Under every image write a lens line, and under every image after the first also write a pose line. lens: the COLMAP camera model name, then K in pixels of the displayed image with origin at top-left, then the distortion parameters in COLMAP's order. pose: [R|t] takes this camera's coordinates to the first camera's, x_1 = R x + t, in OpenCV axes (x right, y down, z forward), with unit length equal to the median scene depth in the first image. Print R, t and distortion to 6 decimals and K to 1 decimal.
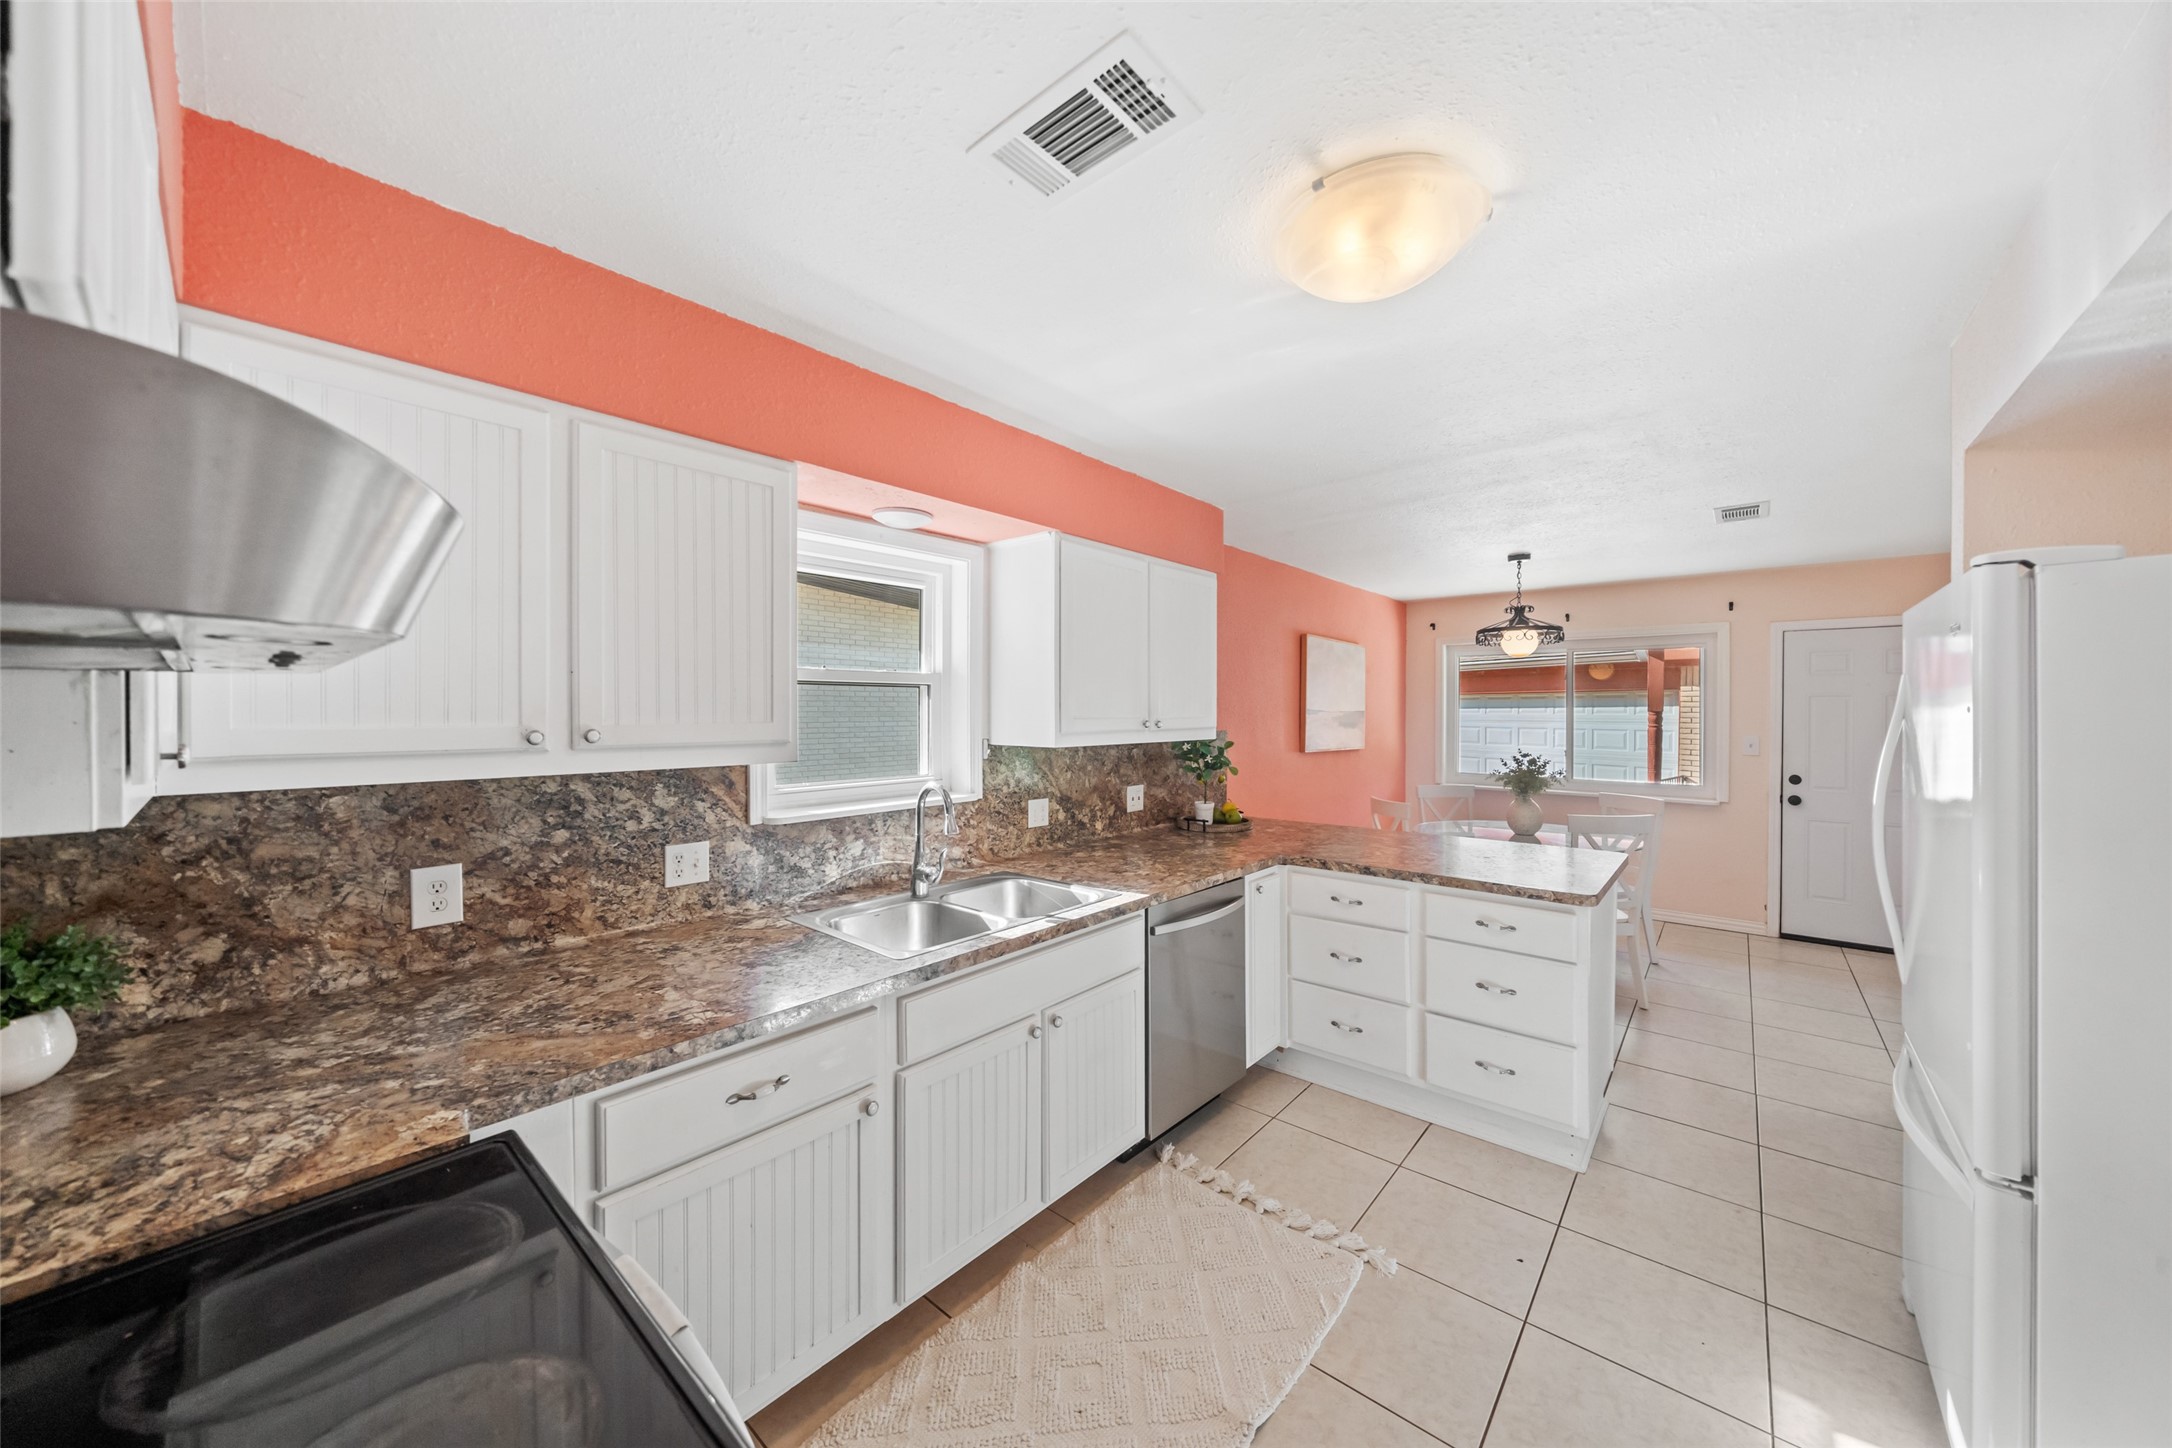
lens RADIAL K [[754.2, 0, 1094.8], [0, 754.2, 725.4], [0, 0, 1]] dist [-0.006594, -0.000025]
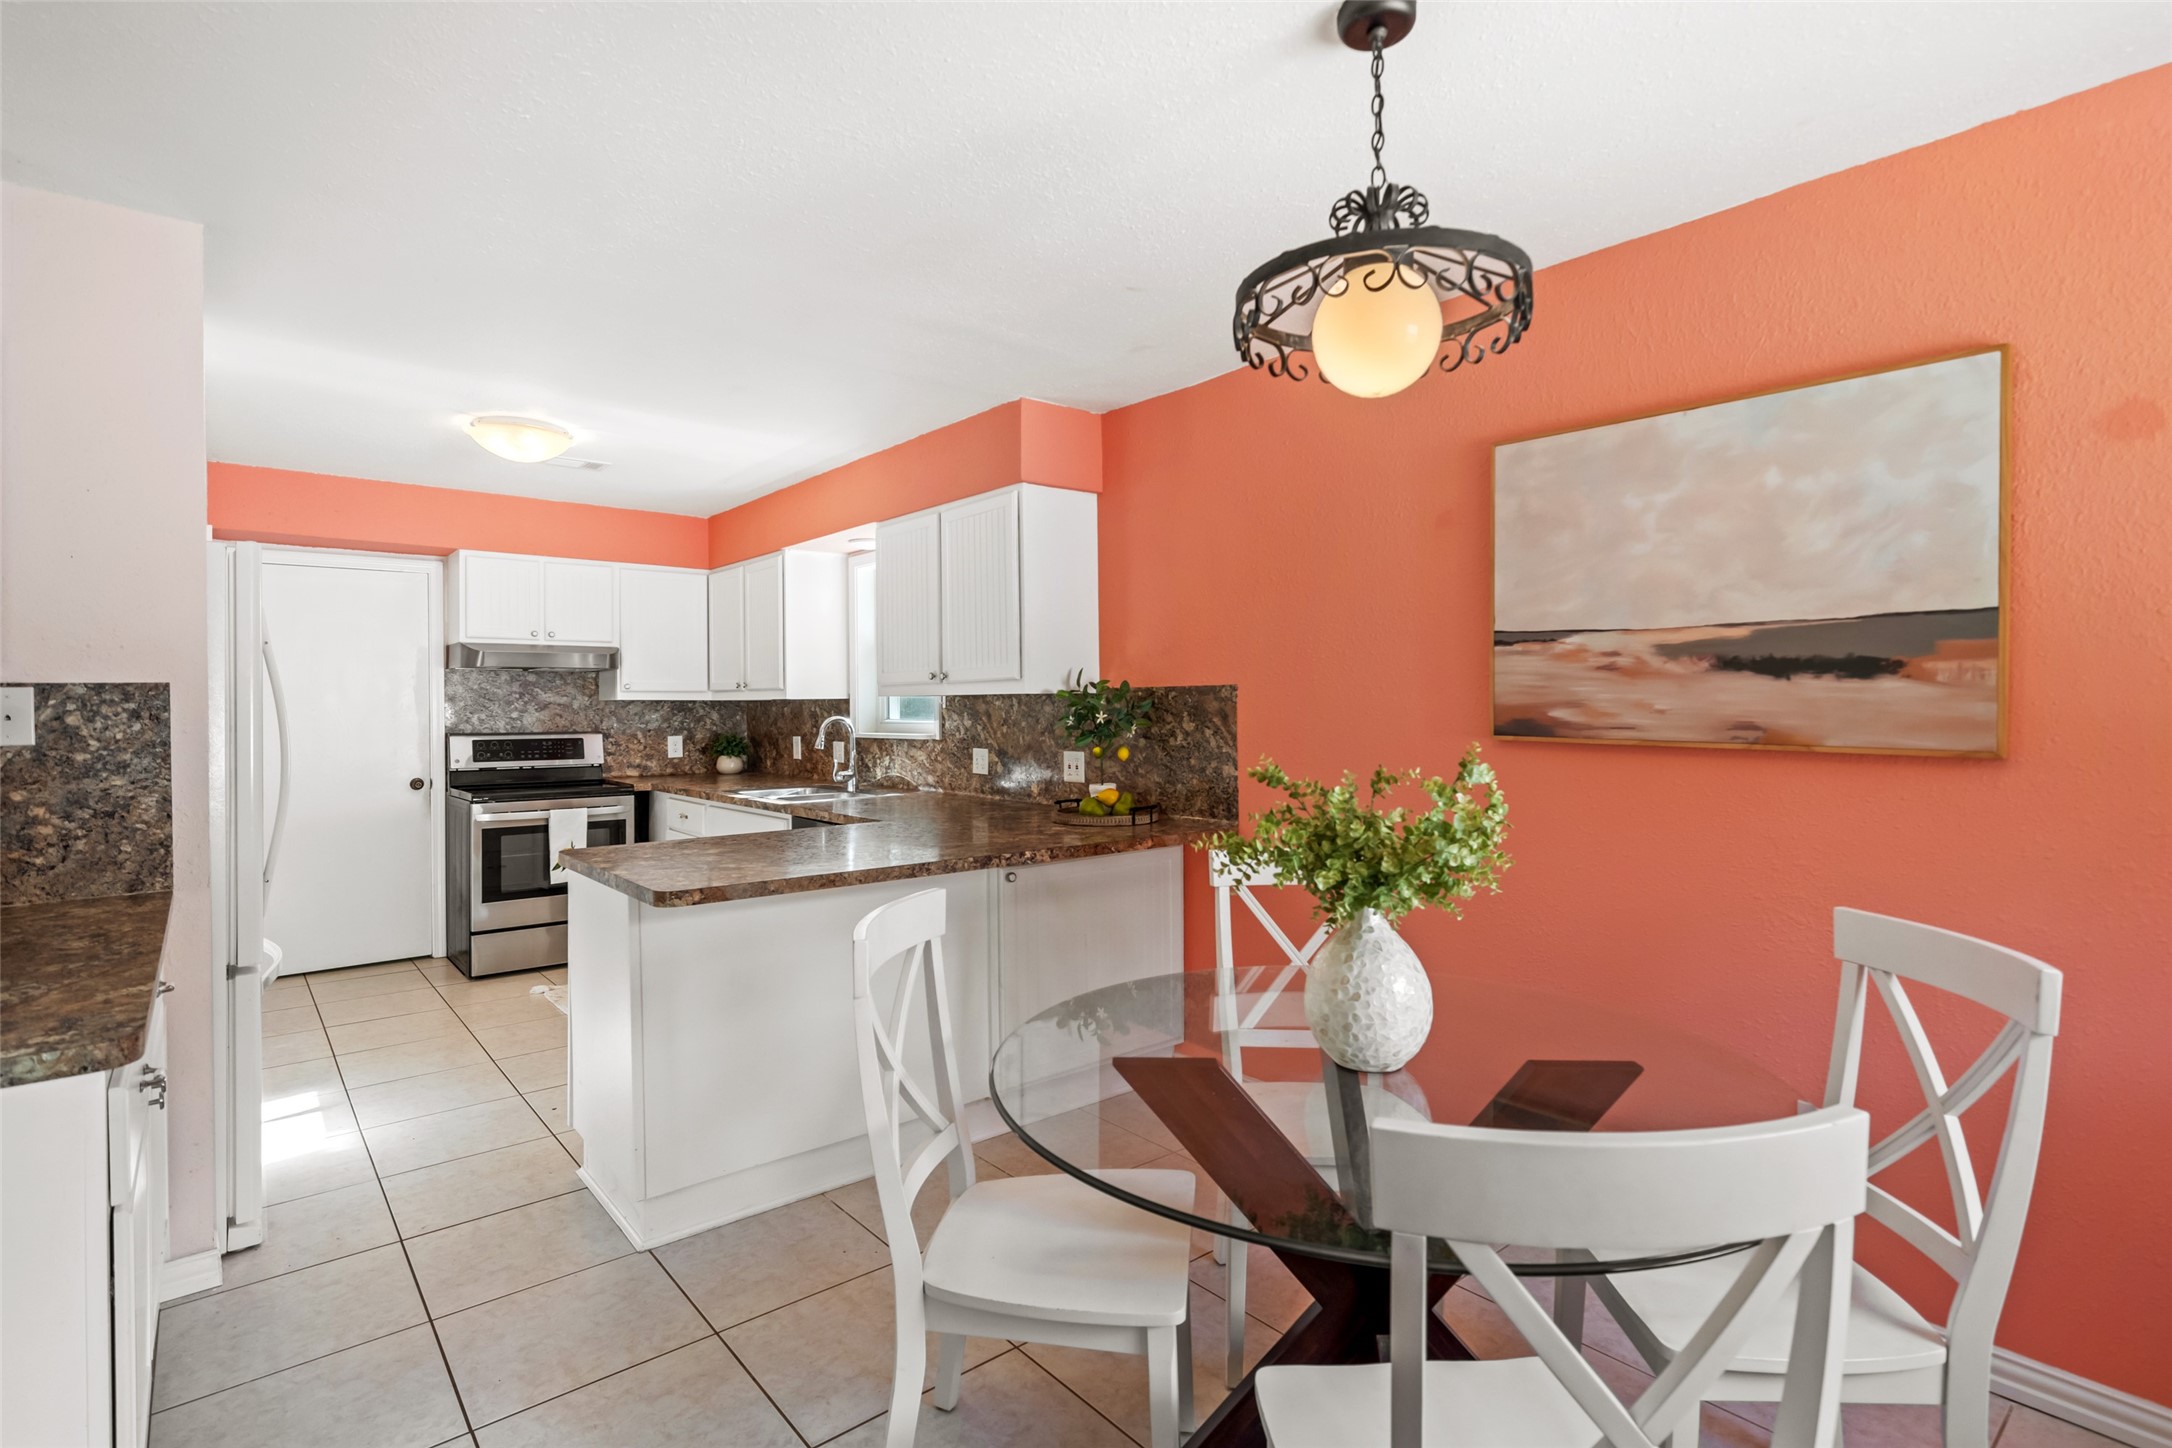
lens RADIAL K [[1029.1, 0, 1083.8], [0, 1029.1, 712.2], [0, 0, 1]] dist [0.011743, -0.000271]
pose [[-0.160301, -0.001003, -0.987068, 1.234283], [-0.022616, 0.999741, 0.002657, 0.035793], [0.986809, 0.022750, -0.160282, 1.262292]]
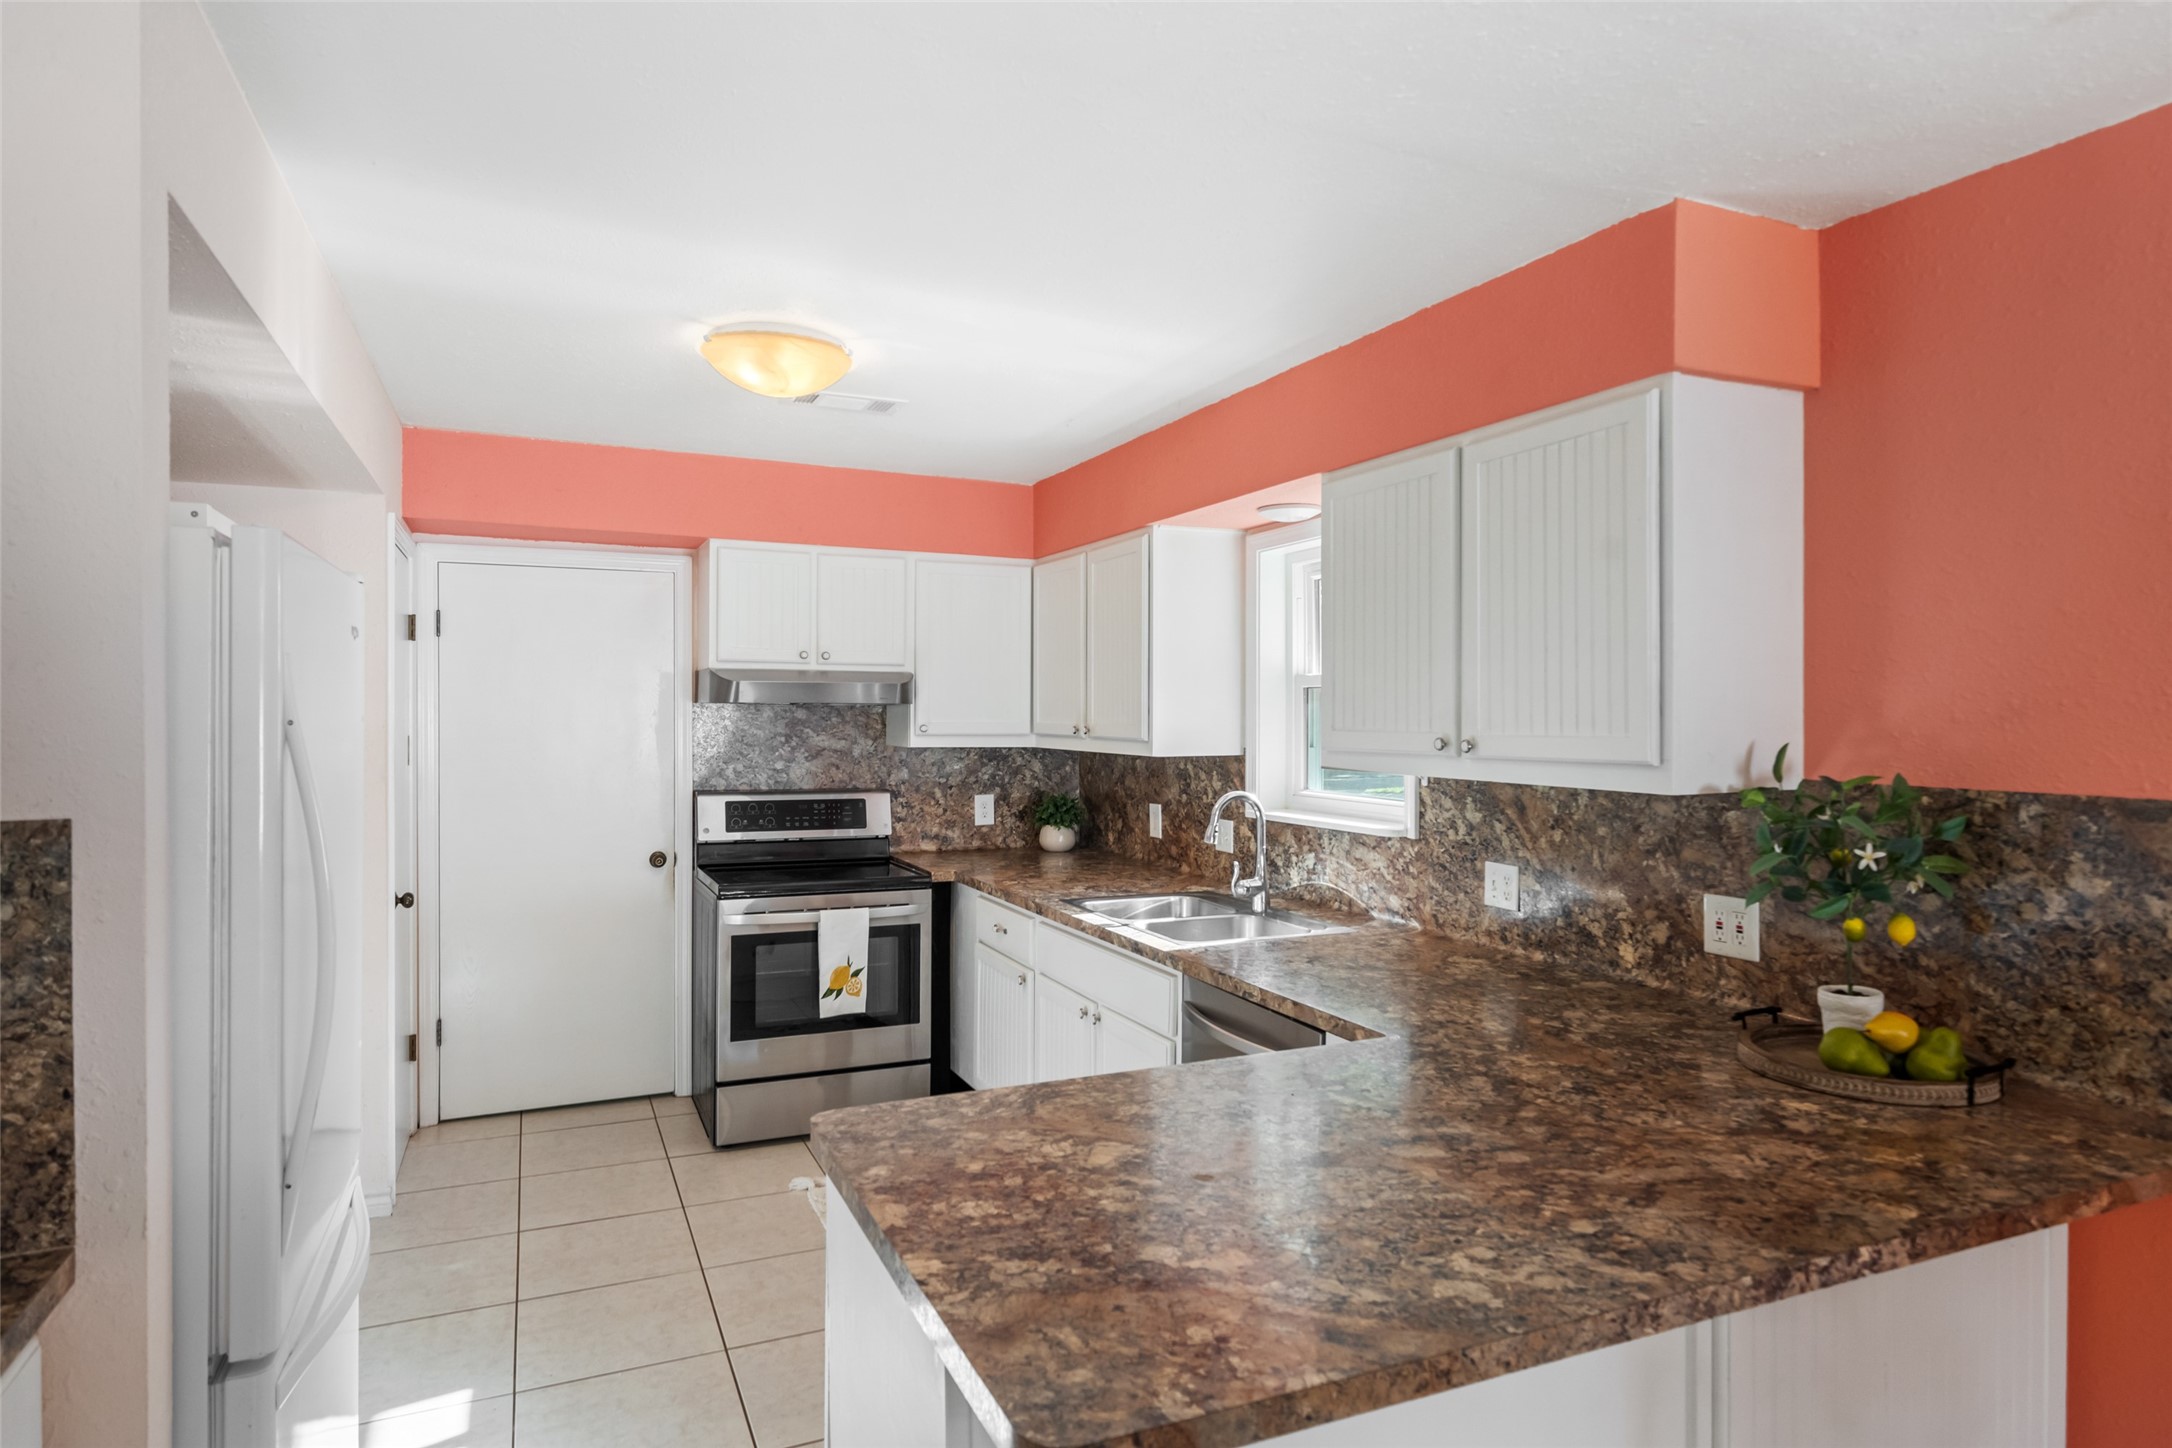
lens RADIAL K [[1201.3, 0, 1135.3], [0, 1201.3, 726.5], [0, 0, 1]] dist [-0.000558, 0.001193]
pose [[-0.385919, 0.001437, -0.922532, 0.859954], [-0.032142, 0.999371, 0.015003, -0.016931], [0.921973, 0.035442, -0.385629, 1.005358]]
